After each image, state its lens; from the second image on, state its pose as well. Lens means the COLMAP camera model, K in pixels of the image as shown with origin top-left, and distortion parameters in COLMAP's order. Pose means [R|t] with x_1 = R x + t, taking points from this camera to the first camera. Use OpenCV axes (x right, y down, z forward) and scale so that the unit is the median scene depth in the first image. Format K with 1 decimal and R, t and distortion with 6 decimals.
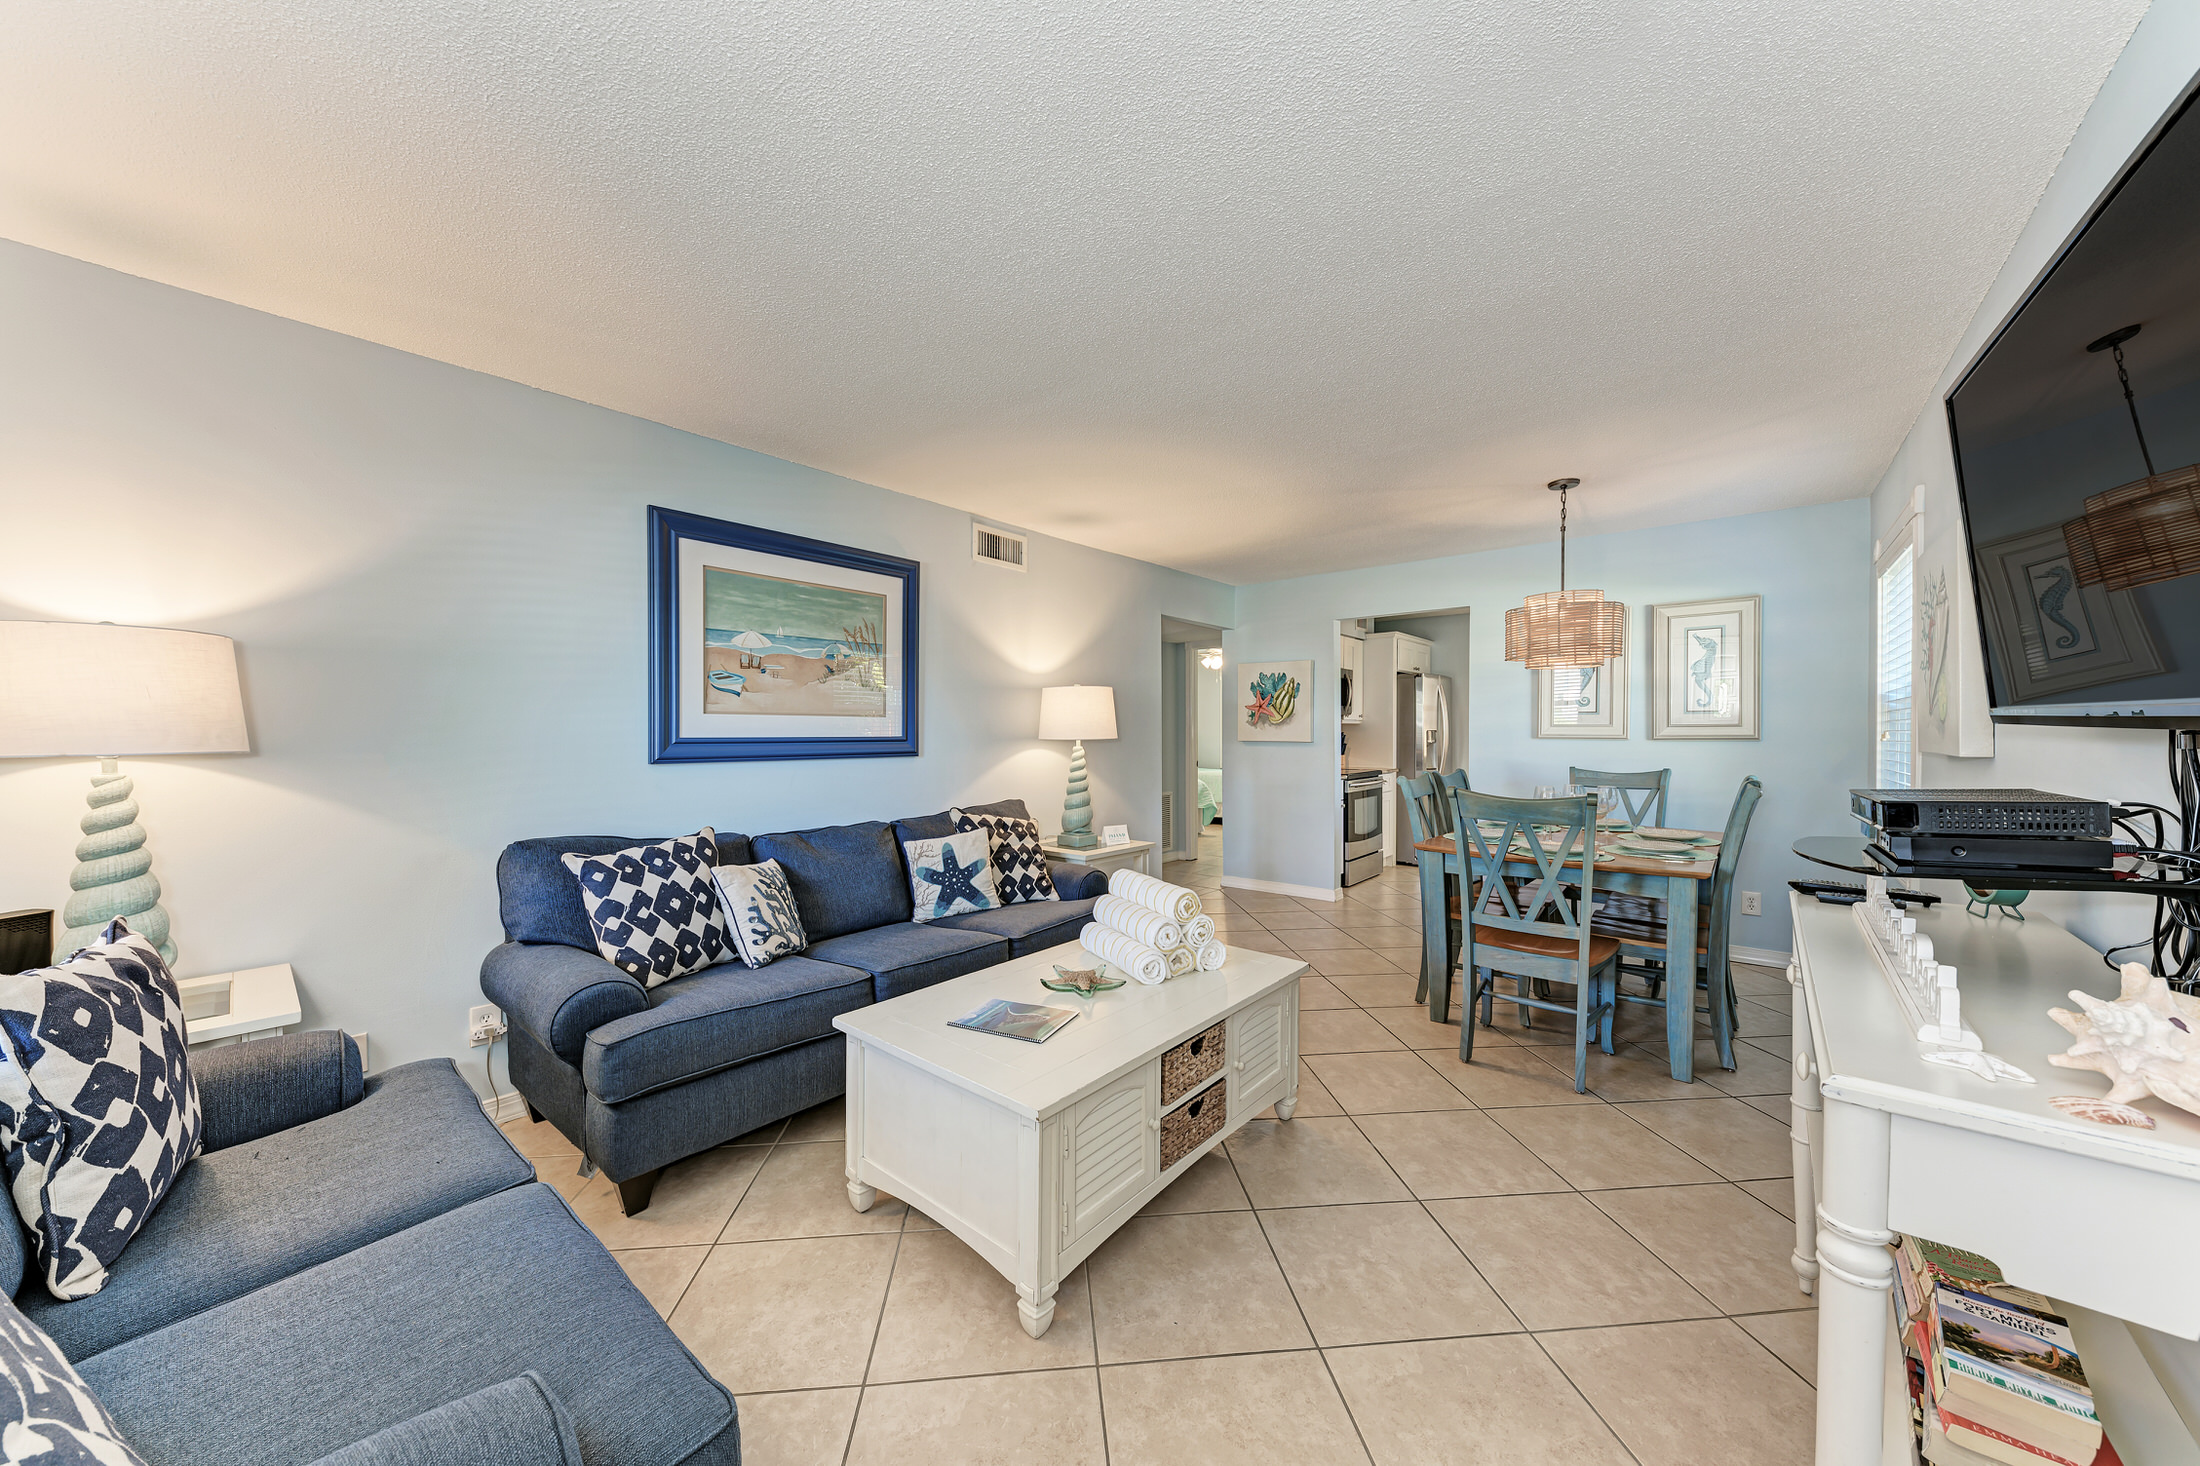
lens RADIAL K [[799.5, 0, 1059.0], [0, 799.5, 746.8], [0, 0, 1]] dist [0.006711, -0.001983]
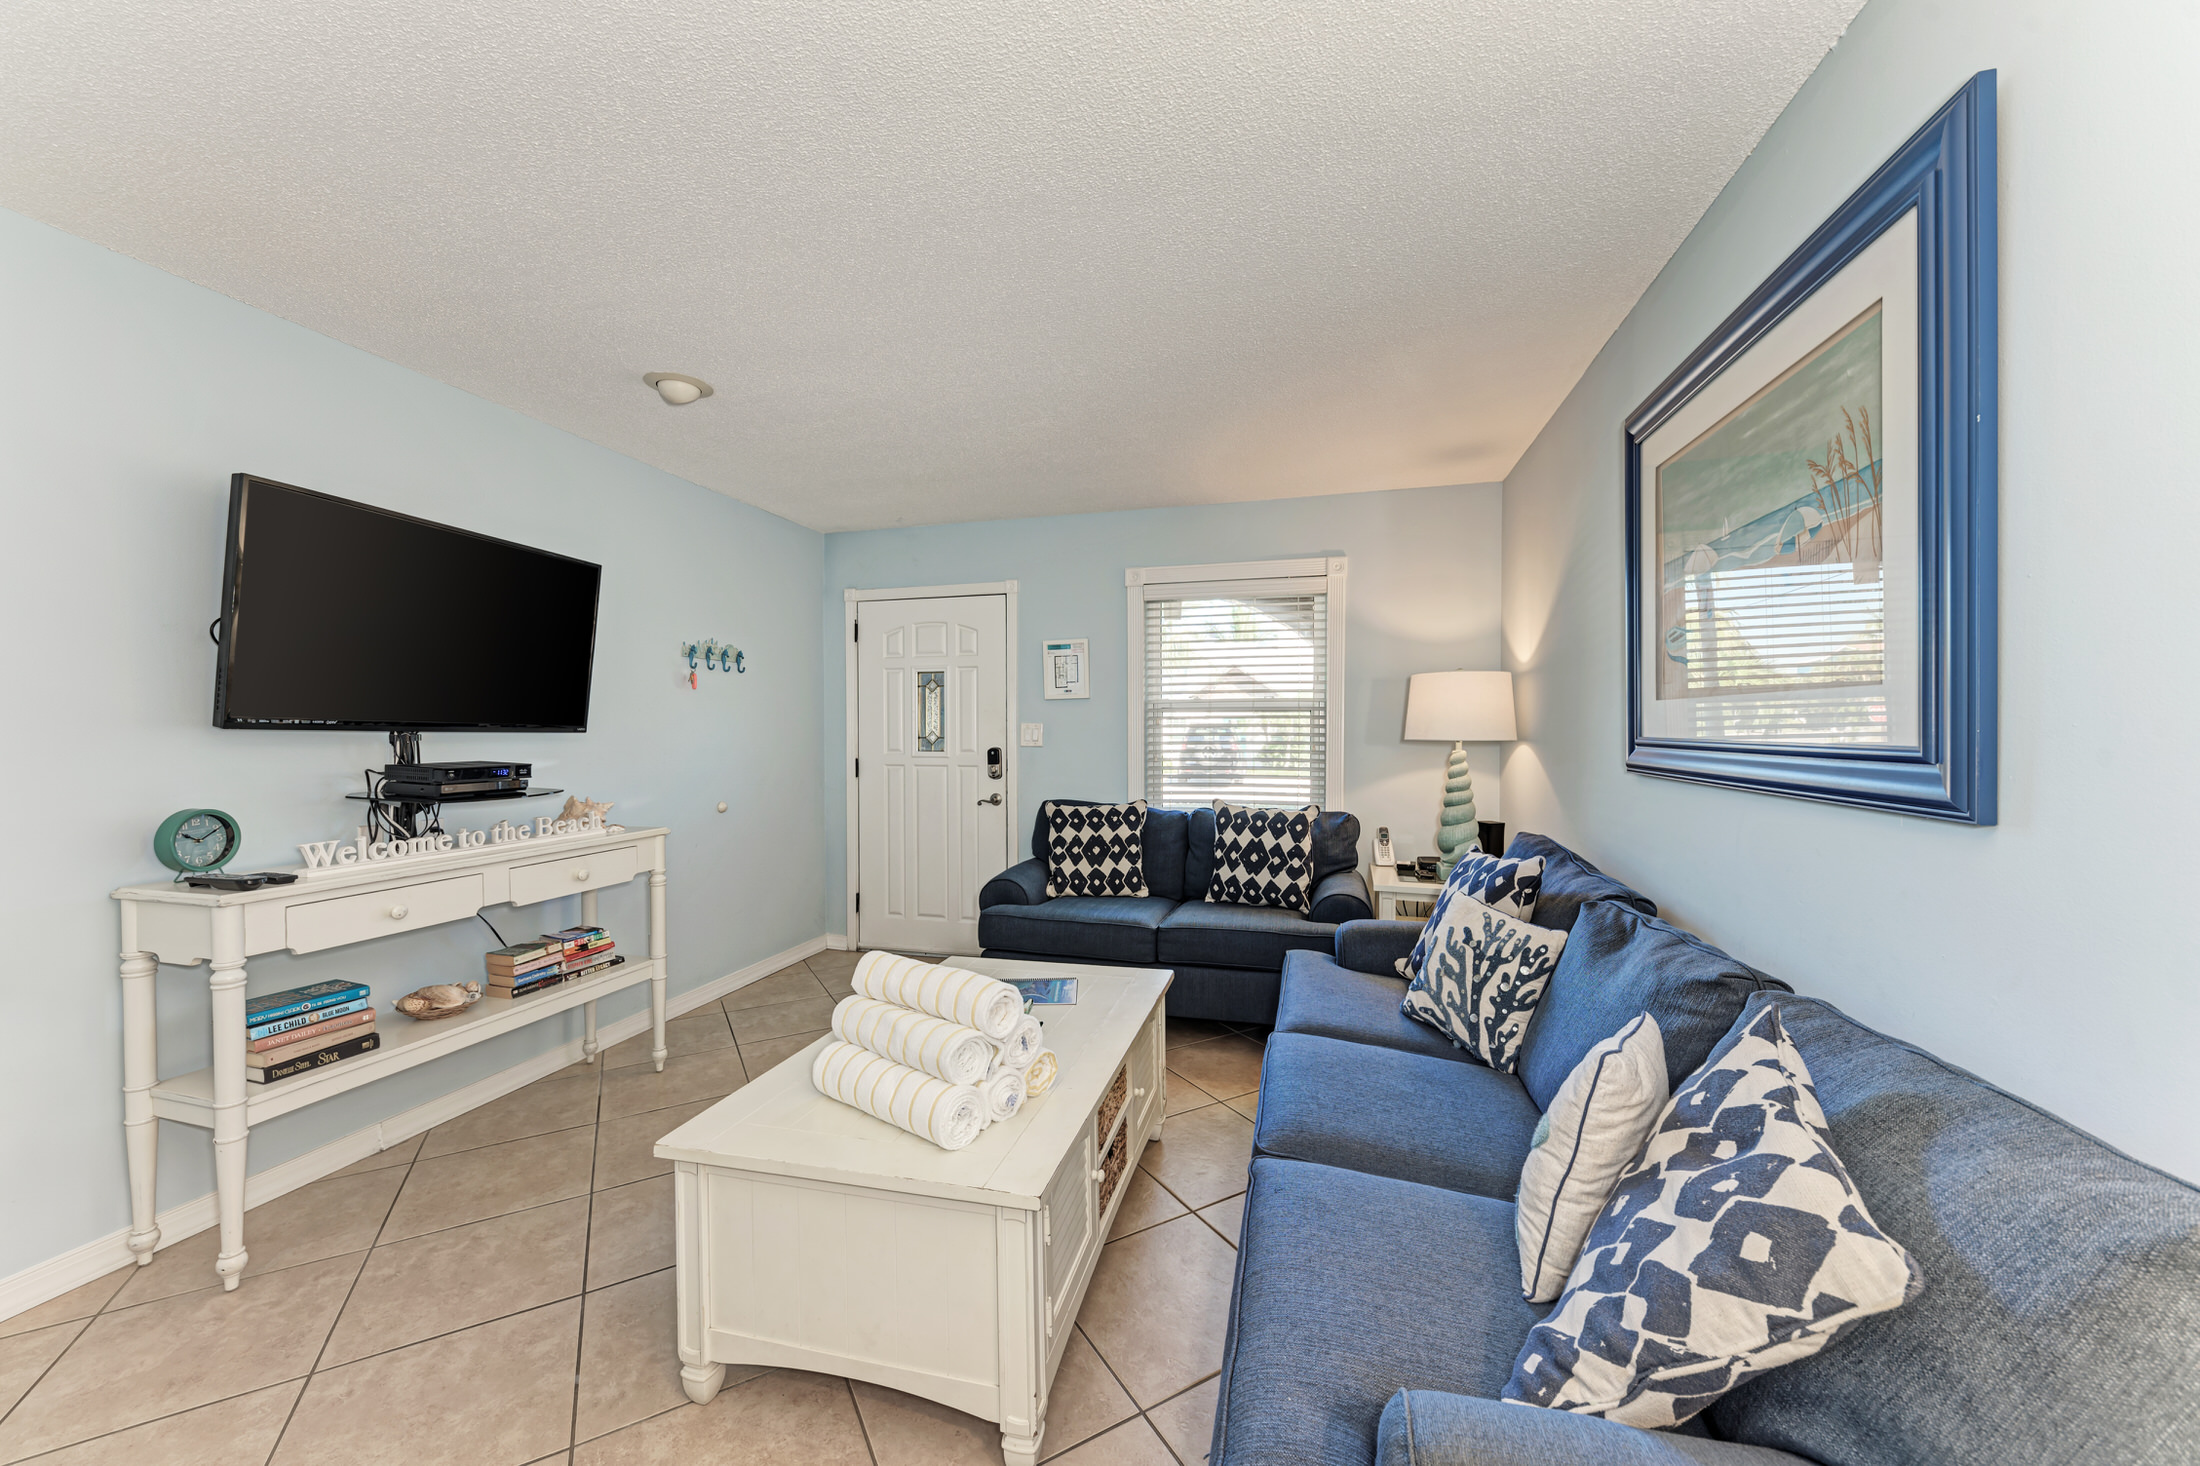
lens RADIAL K [[799.5, 0, 1095.5], [0, 799.5, 744.3], [0, 0, 1]] dist [0.006711, -0.001983]
pose [[-0.899386, 0.015251, -0.436889, 0.237494], [-0.002289, 0.999213, 0.039592, -0.029960], [0.437149, 0.036608, -0.898644, 1.353226]]
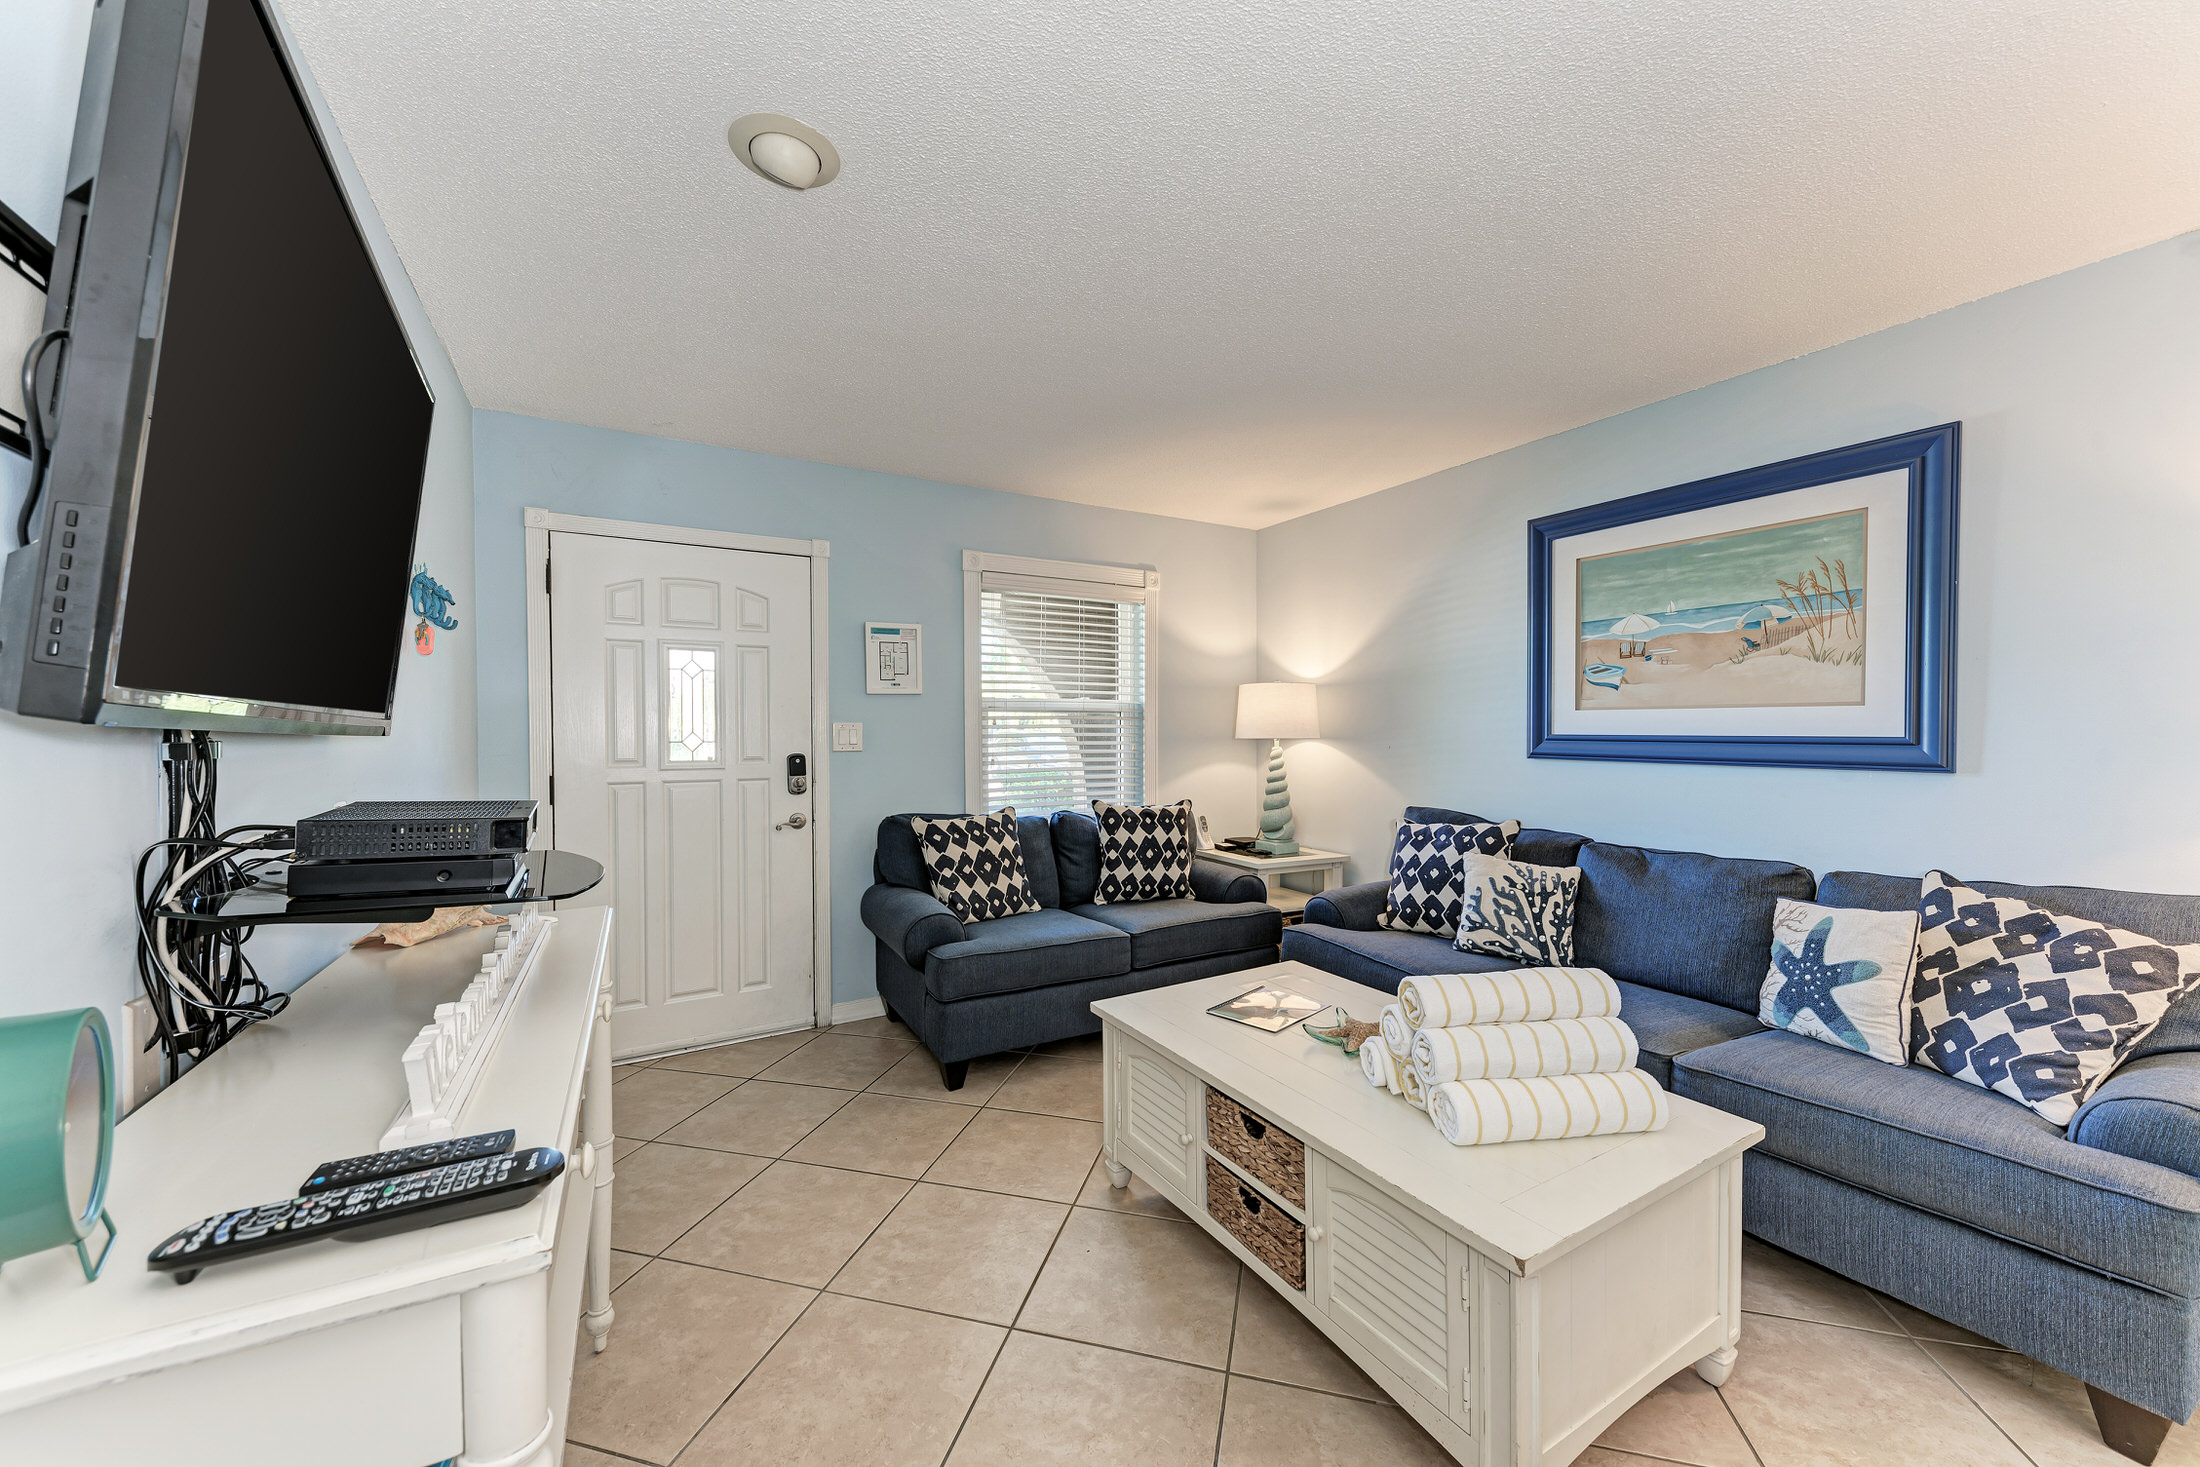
lens RADIAL K [[799.5, 0, 1105.5], [0, 799.5, 742.7], [0, 0, 1]] dist [0.006711, -0.001983]
pose [[-0.331480, 0.019626, -0.943258, 0.663824], [-0.015692, 0.999531, 0.026311, -0.017955], [0.943332, 0.023523, -0.331016, 0.766879]]
